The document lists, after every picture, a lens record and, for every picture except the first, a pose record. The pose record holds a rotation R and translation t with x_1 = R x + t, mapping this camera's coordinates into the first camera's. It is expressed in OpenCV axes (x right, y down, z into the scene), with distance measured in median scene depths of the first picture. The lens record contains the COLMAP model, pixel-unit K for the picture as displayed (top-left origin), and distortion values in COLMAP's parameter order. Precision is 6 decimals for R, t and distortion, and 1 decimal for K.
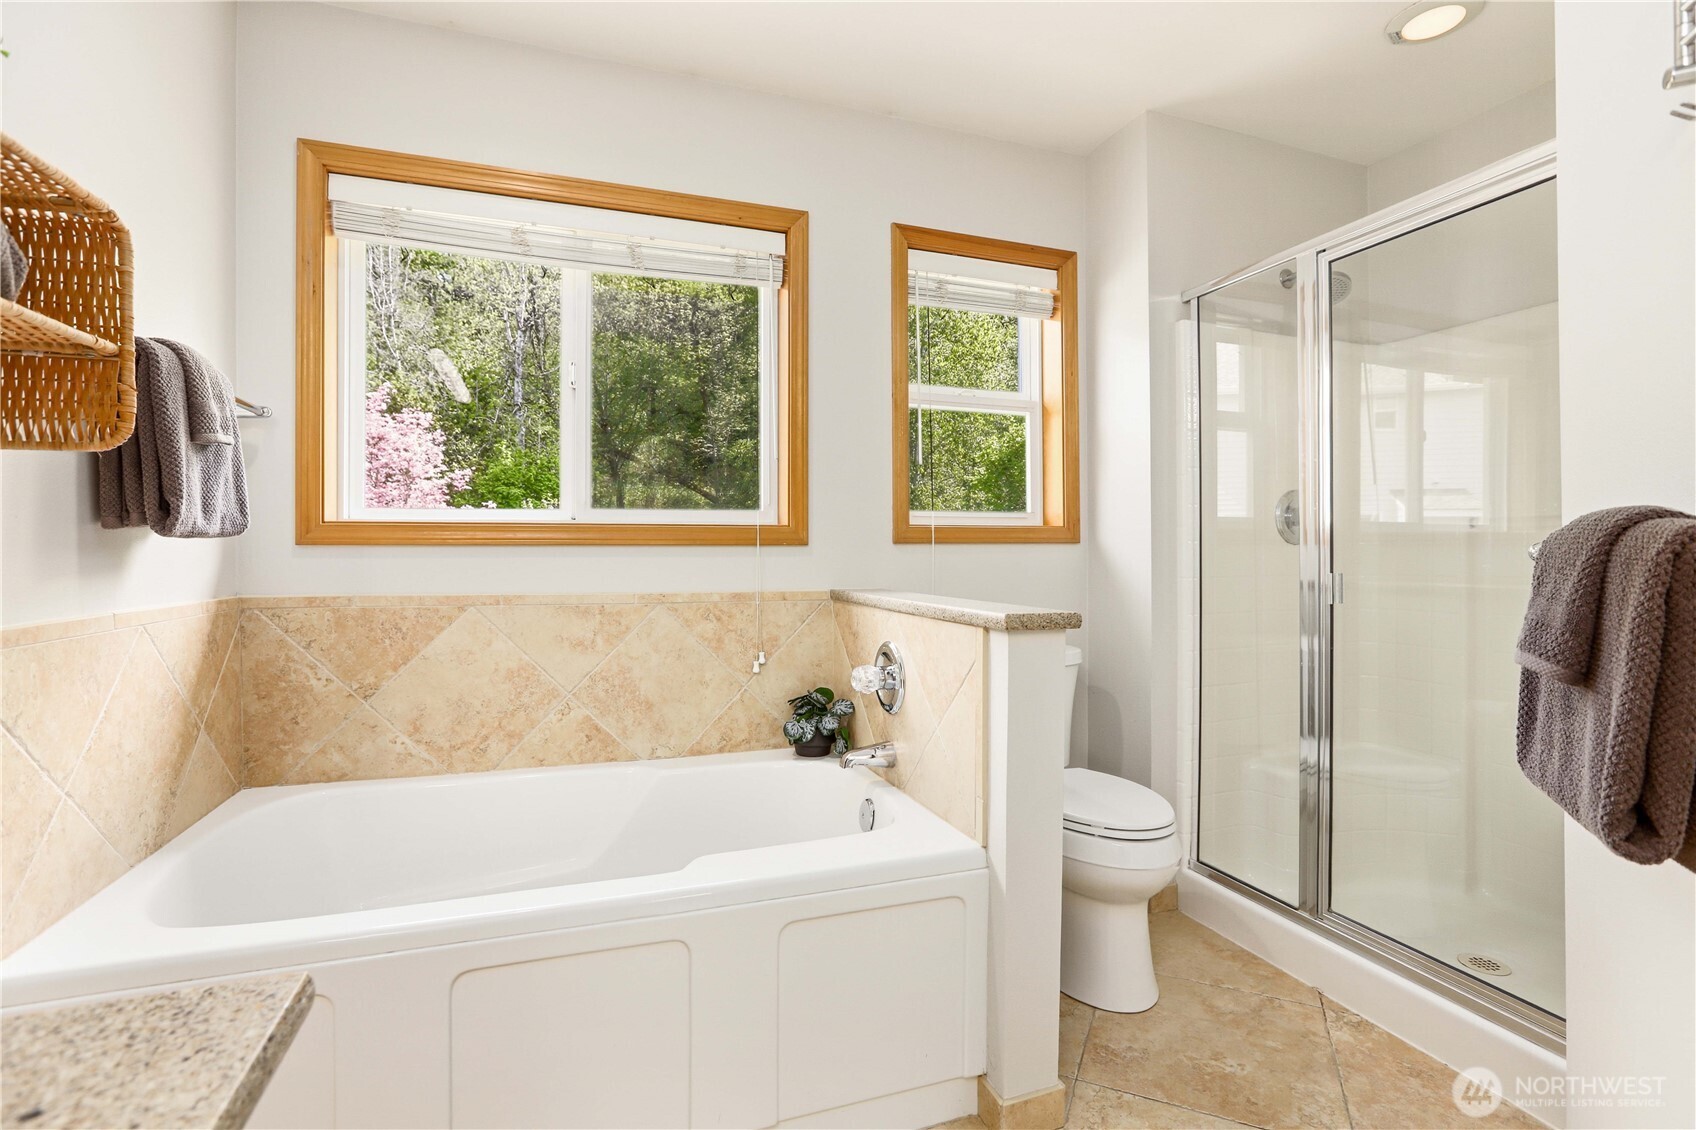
lens RADIAL K [[796.4, 0, 862.0], [0, 796.4, 552.8], [0, 0, 1]] dist [-0.021976, 0.005403]
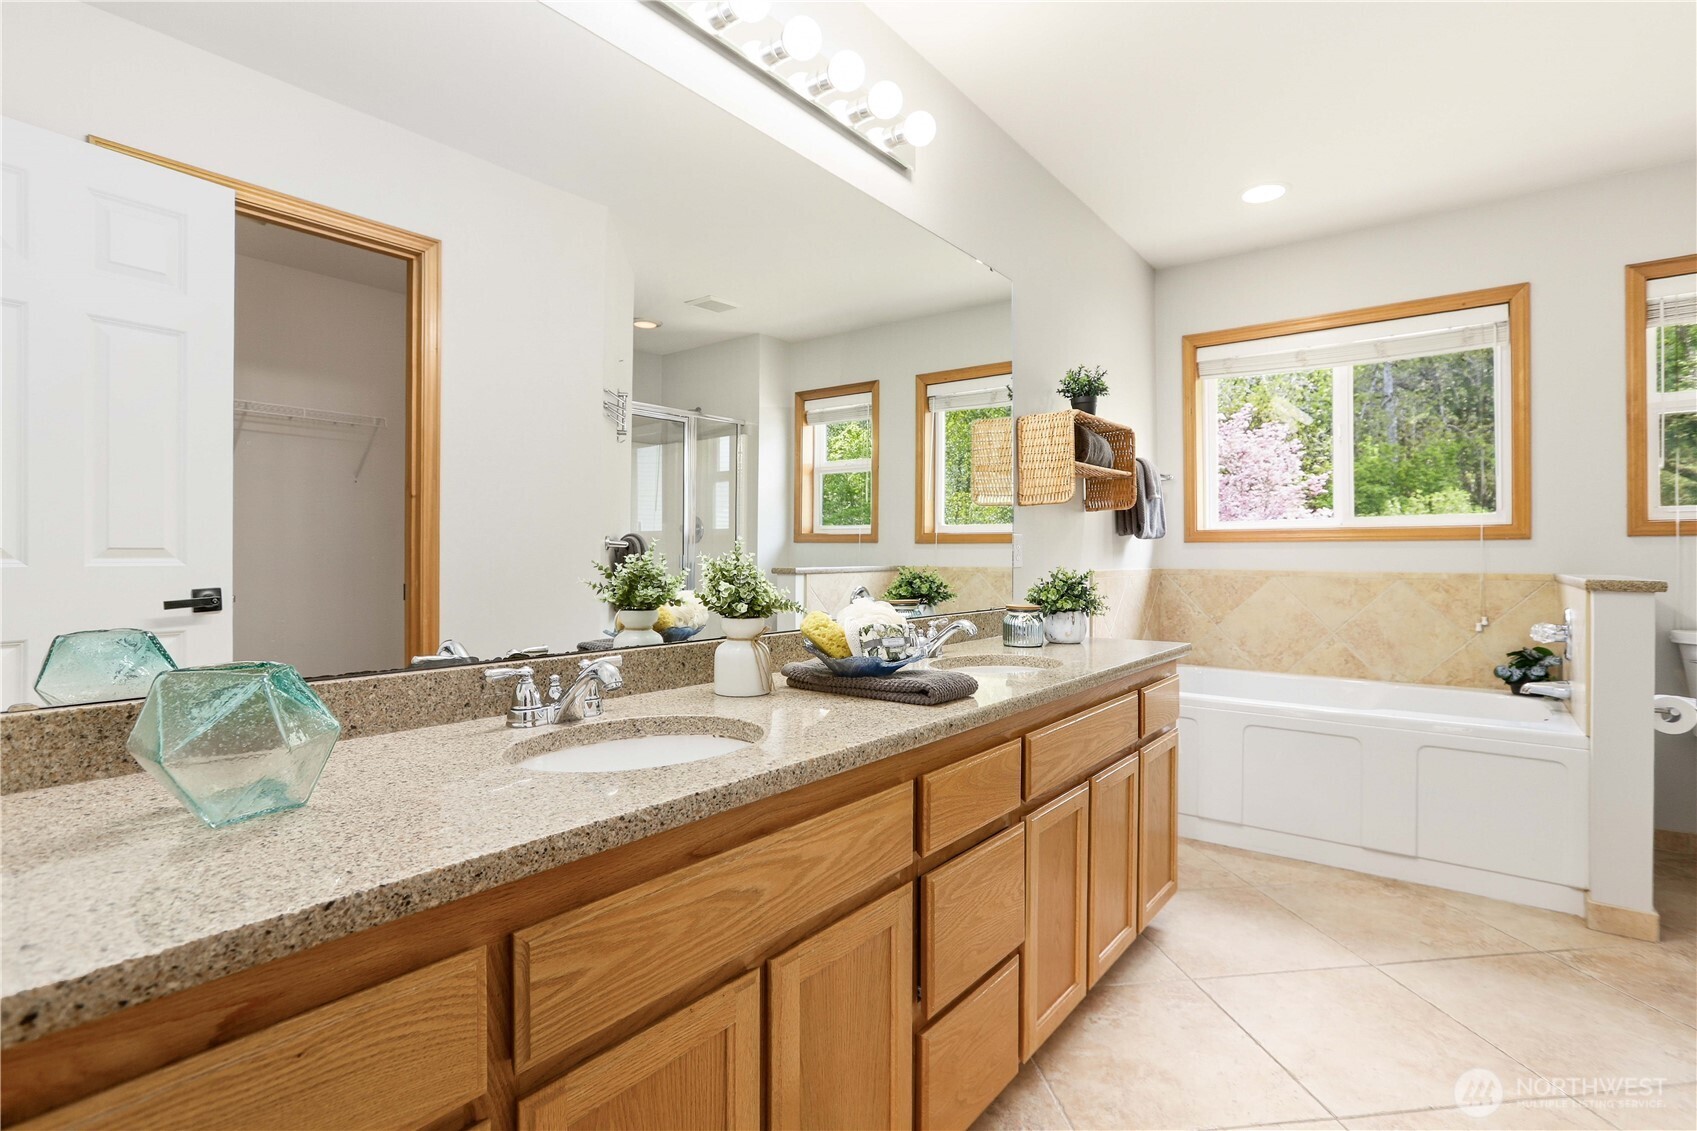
lens RADIAL K [[796.9, 0, 851.4], [0, 796.9, 552.2], [0, 0, 1]] dist [-0.021976, 0.005403]
pose [[0.530578, -0.003415, -0.847629, 0.456605], [0.000211, 0.999992, -0.003897, 0.018648], [0.847636, 0.001889, 0.530574, -0.660834]]
